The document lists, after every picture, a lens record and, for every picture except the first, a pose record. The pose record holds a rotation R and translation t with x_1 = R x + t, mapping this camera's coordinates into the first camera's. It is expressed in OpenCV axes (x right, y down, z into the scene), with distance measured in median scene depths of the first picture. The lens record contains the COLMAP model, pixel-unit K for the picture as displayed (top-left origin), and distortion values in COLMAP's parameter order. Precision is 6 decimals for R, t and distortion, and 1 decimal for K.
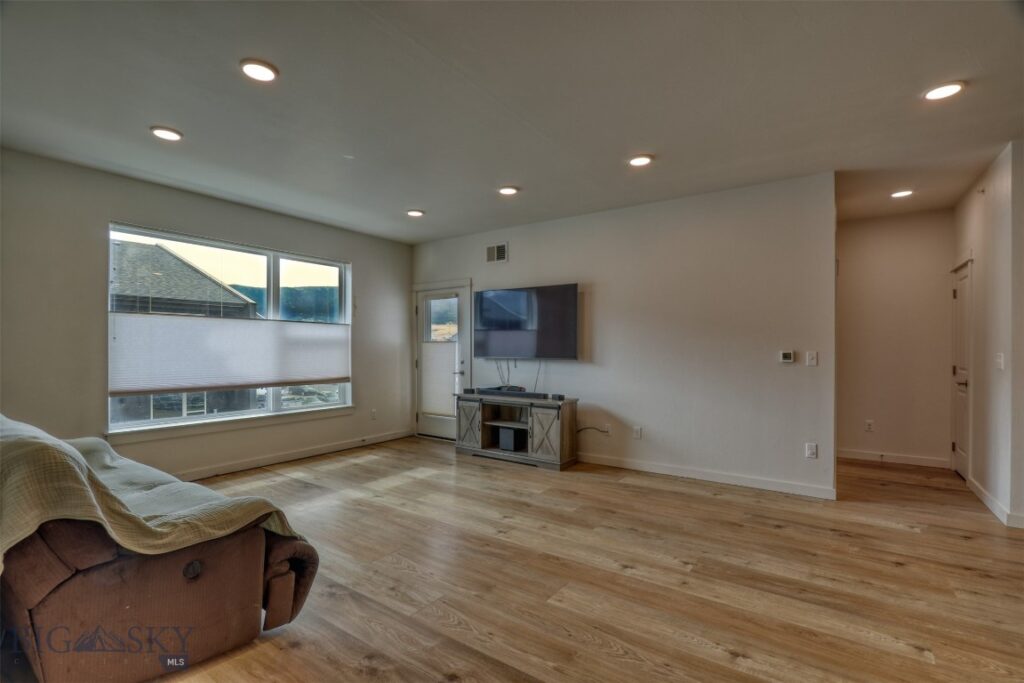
lens RADIAL K [[467.4, 0, 512.2], [0, 467.4, 349.7], [0, 0, 1]] dist [-0.019786, 0.003270]
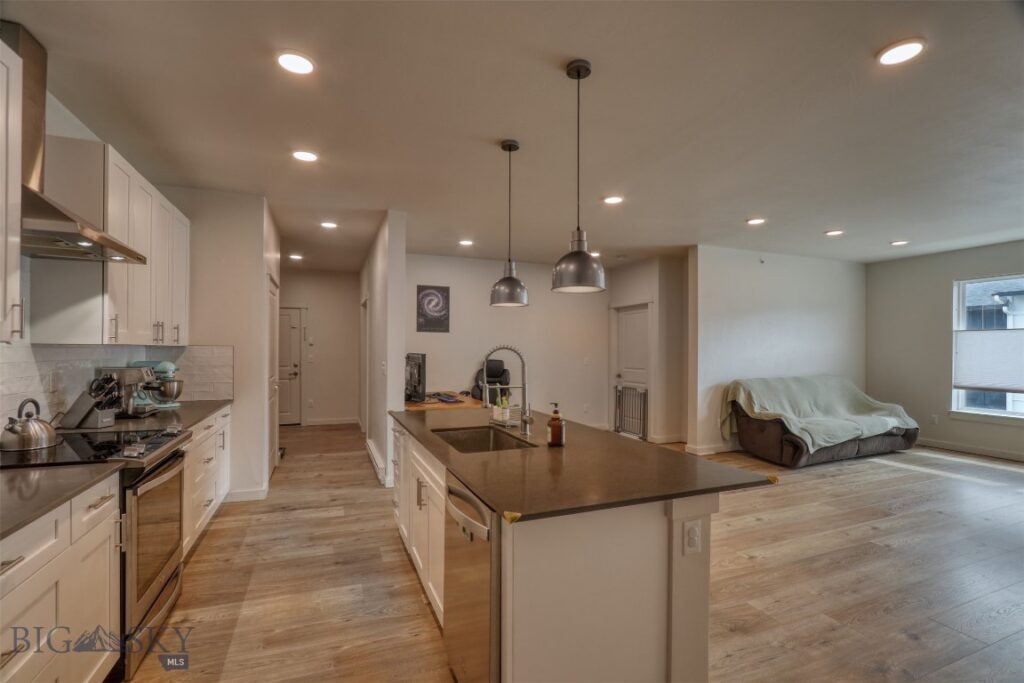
lens RADIAL K [[467.4, 0, 512.2], [0, 467.4, 349.7], [0, 0, 1]] dist [-0.019786, 0.003270]
pose [[-0.548910, -0.001594, -0.835880, 1.063371], [-0.006309, 0.999978, 0.002236, -0.023054], [0.835858, 0.006501, -0.548908, 0.470667]]
